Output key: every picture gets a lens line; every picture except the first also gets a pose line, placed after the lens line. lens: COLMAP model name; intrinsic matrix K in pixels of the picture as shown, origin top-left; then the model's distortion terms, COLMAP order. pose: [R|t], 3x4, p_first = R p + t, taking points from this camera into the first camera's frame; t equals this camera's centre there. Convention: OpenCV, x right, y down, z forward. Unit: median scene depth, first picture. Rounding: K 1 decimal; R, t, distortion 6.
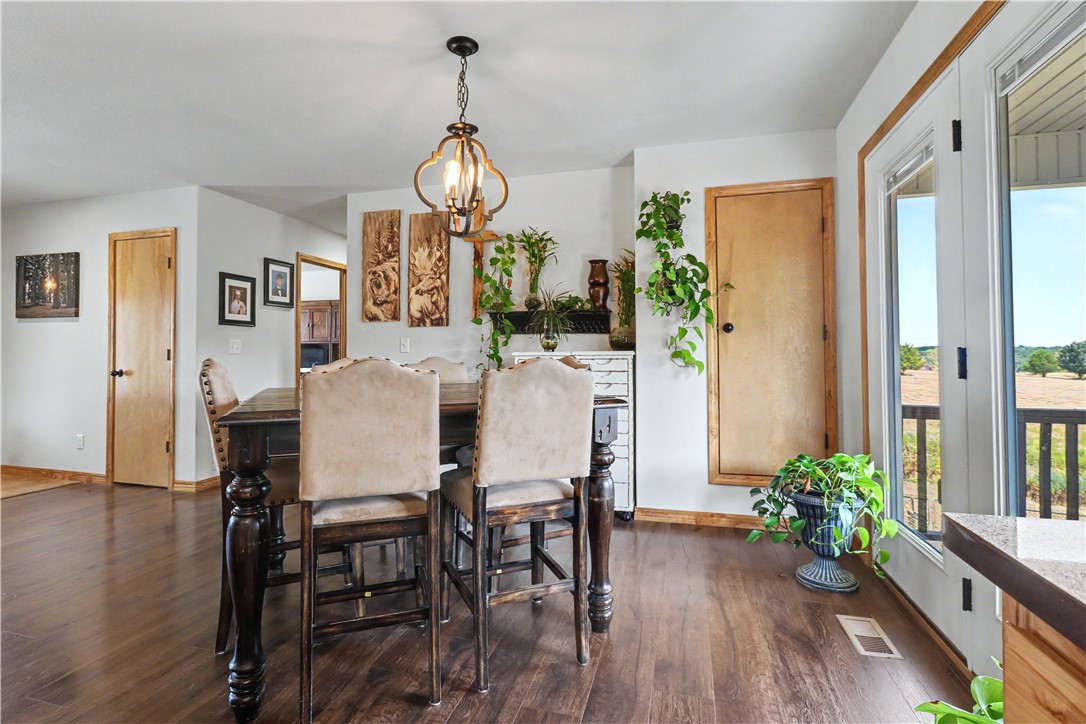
lens RADIAL K [[504.1, 0, 534.3], [0, 504.1, 353.5], [0, 0, 1]] dist [-0.008443, 0.000336]
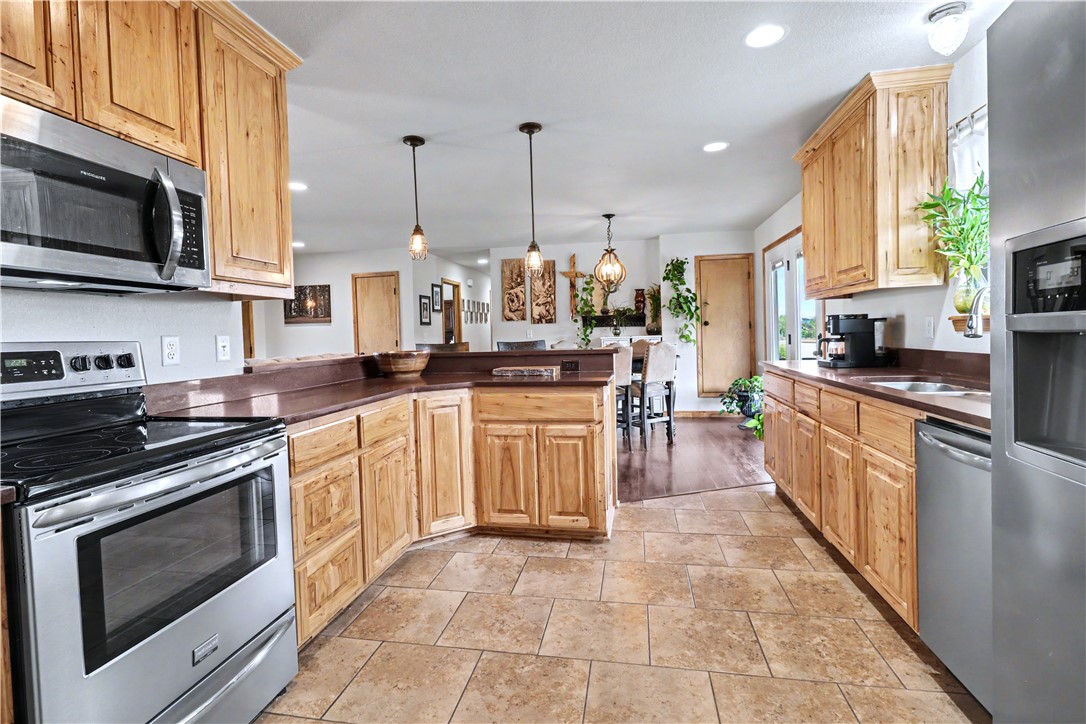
lens RADIAL K [[504.1, 0, 530.1], [0, 504.1, 349.3], [0, 0, 1]] dist [-0.008443, 0.000336]
pose [[0.995419, -0.030096, 0.090744, -0.481624], [0.026384, 0.998777, 0.041824, -0.044161], [-0.091892, -0.039238, 0.994996, -0.915301]]
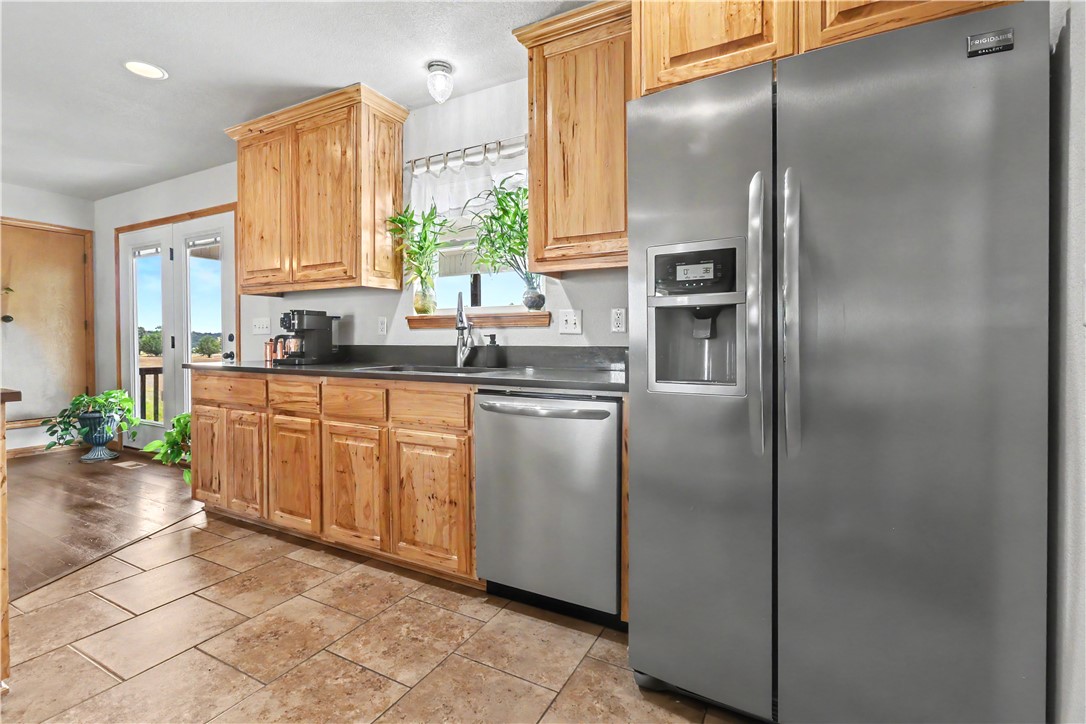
lens RADIAL K [[504.1, 0, 544.6], [0, 504.1, 347.9], [0, 0, 1]] dist [-0.008443, 0.000336]
pose [[0.187044, -0.009543, 0.982305, -0.628145], [-0.013117, 0.999839, 0.012211, -0.004756], [-0.982264, -0.015169, 0.186889, -0.651906]]
